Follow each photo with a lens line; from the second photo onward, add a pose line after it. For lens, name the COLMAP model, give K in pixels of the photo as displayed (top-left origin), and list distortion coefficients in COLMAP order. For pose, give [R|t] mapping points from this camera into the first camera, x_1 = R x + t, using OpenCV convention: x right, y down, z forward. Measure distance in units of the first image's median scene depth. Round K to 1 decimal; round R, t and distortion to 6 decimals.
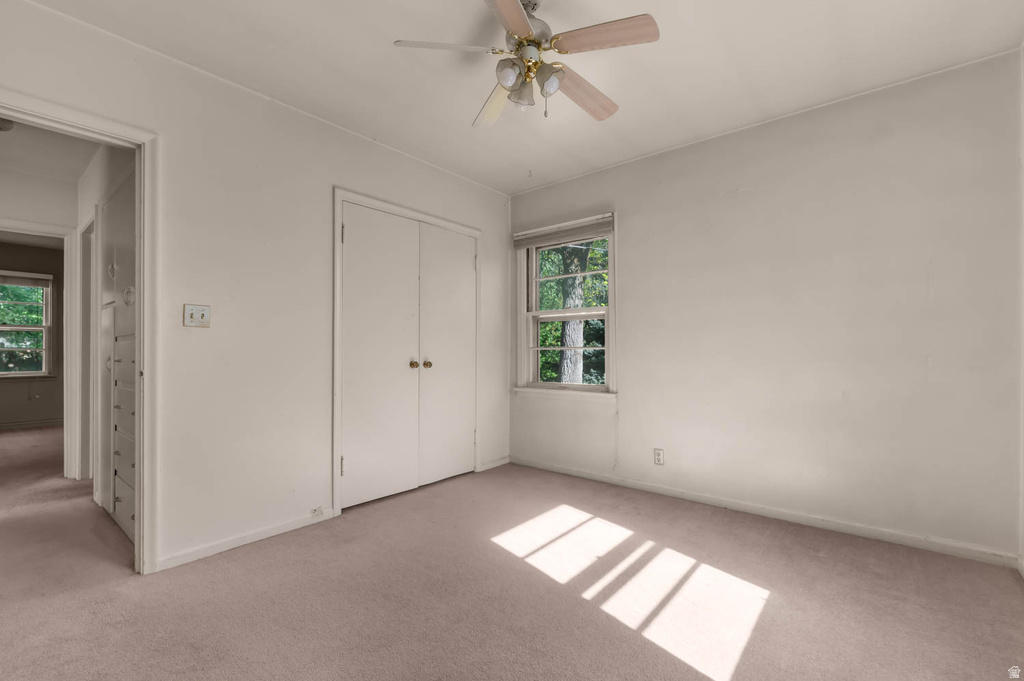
lens RADIAL K [[443.4, 0, 516.0], [0, 443.4, 341.3], [0, 0, 1]] dist [0.001759, 0.000111]
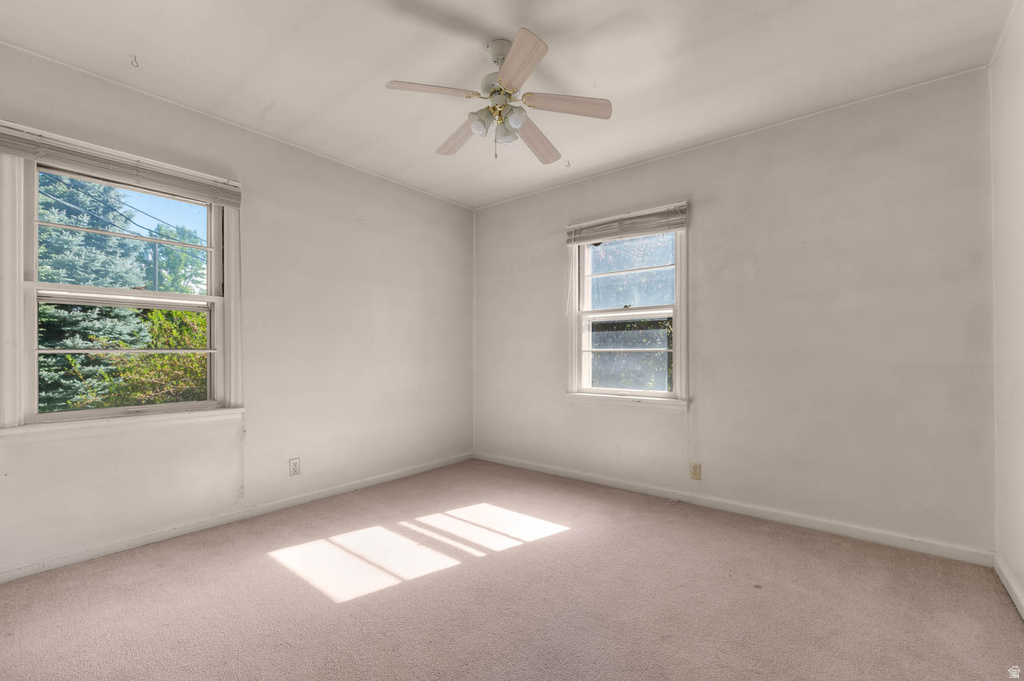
lens RADIAL K [[443.4, 0, 516.0], [0, 443.4, 341.3], [0, 0, 1]] dist [0.001759, 0.000111]
pose [[0.014857, 0.024085, 0.999599, -0.738153], [-0.012599, 0.999635, -0.023899, 0.014349], [-0.999810, -0.012239, 0.015155, 0.622301]]
